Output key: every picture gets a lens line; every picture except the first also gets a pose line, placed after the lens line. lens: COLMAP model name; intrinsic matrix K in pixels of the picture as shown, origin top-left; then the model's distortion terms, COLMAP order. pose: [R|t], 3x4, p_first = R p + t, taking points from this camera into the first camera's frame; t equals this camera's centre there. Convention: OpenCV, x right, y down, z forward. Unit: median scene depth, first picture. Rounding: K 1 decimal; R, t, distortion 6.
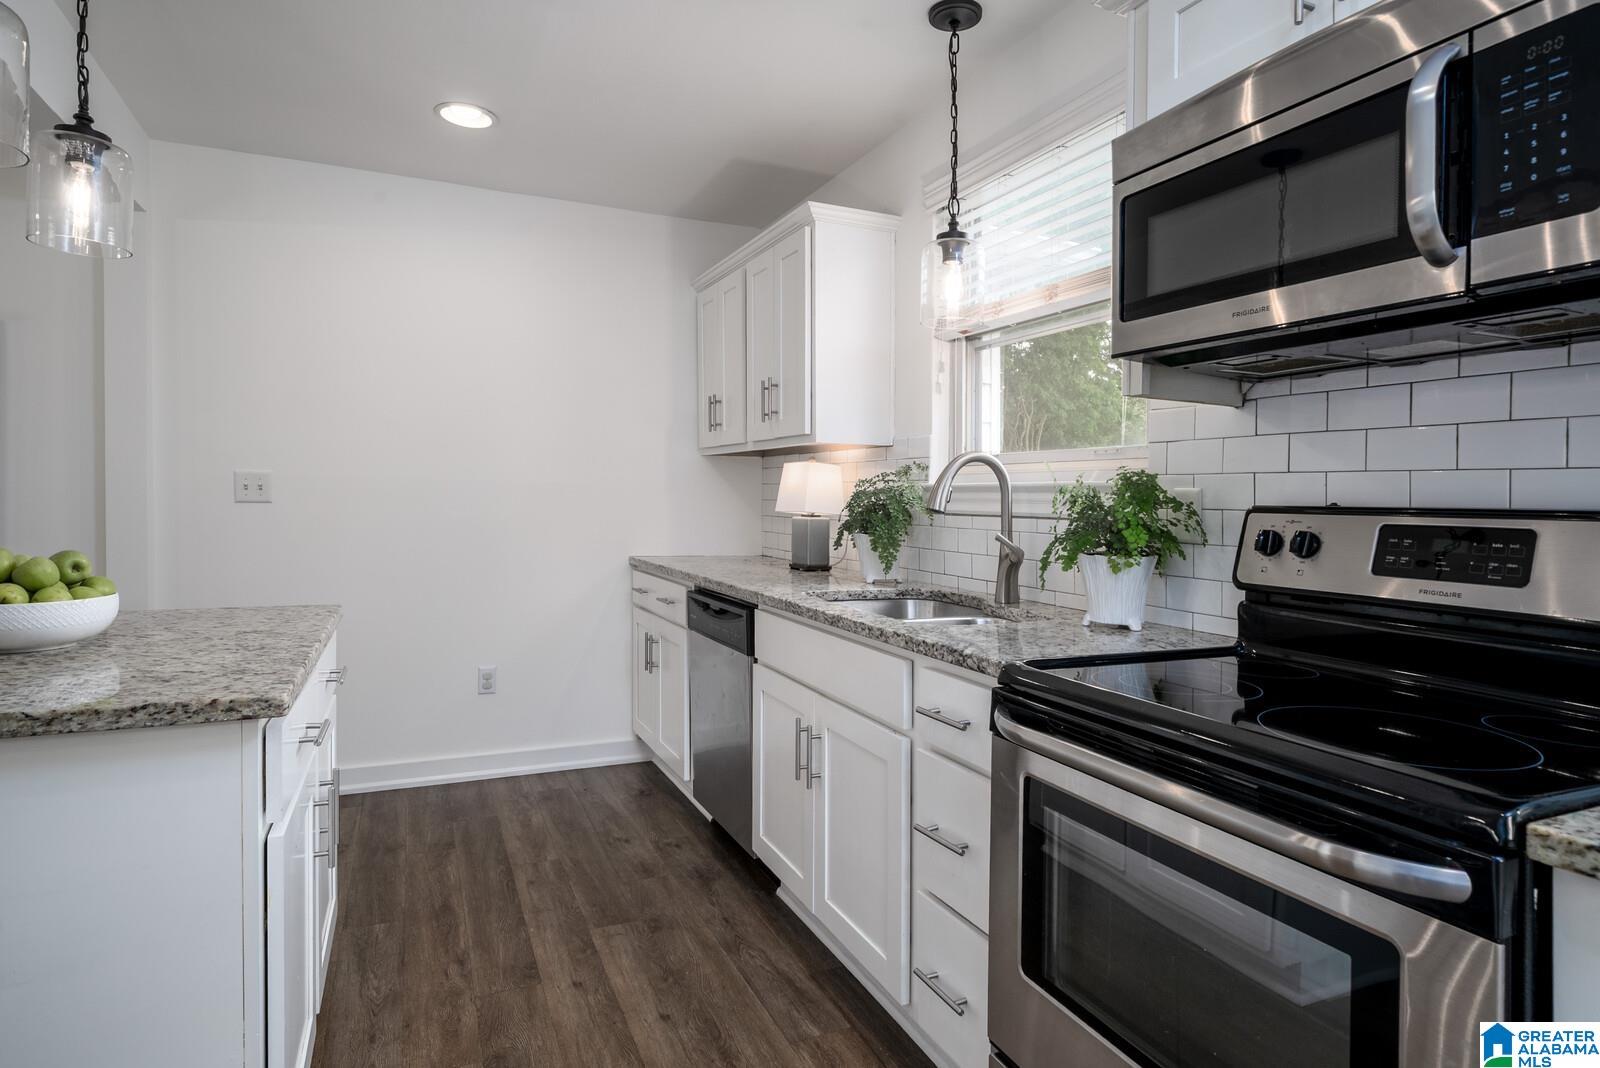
lens RADIAL K [[891.6, 0, 800.4], [0, 891.6, 493.1], [0, 0, 1]] dist [0.002448, 0.000666]
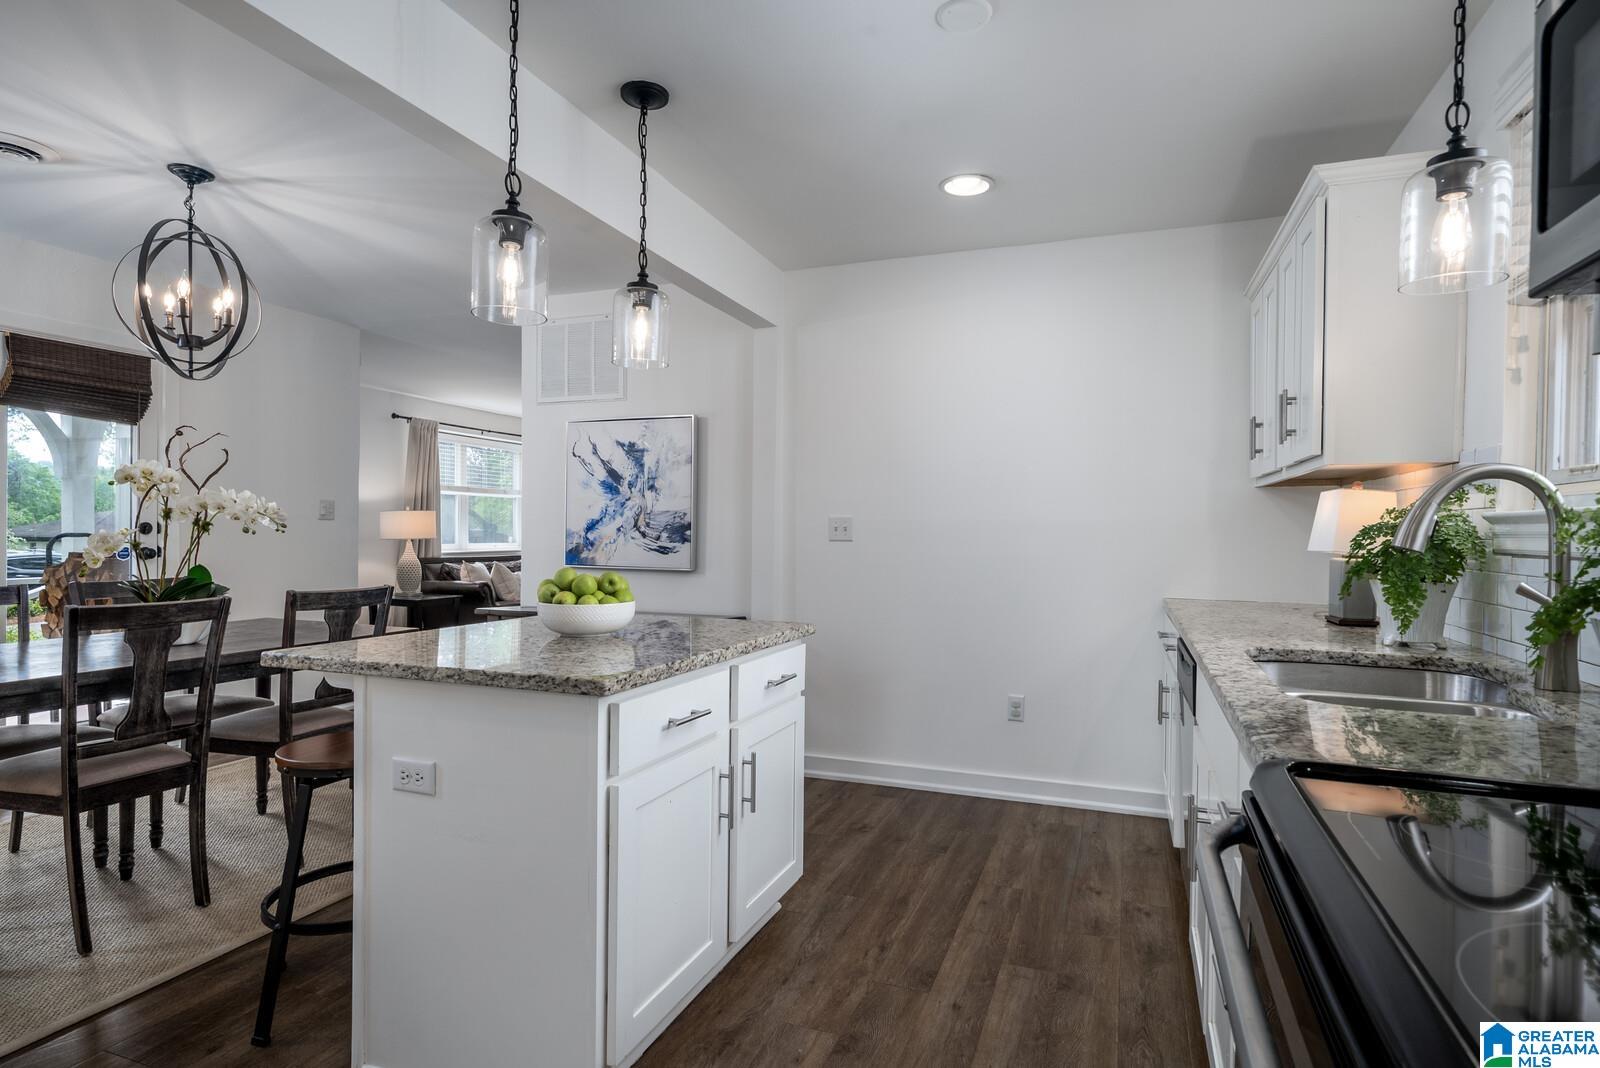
lens RADIAL K [[845.9, 0, 800.0], [0, 845.9, 534.0], [0, 0, 1]] dist [-0.000723, 0.000725]
pose [[0.705296, -0.007357, -0.708875, 0.270001], [0.006659, 0.999971, -0.003753, 0.006276], [0.708882, -0.002074, 0.705324, 0.156773]]
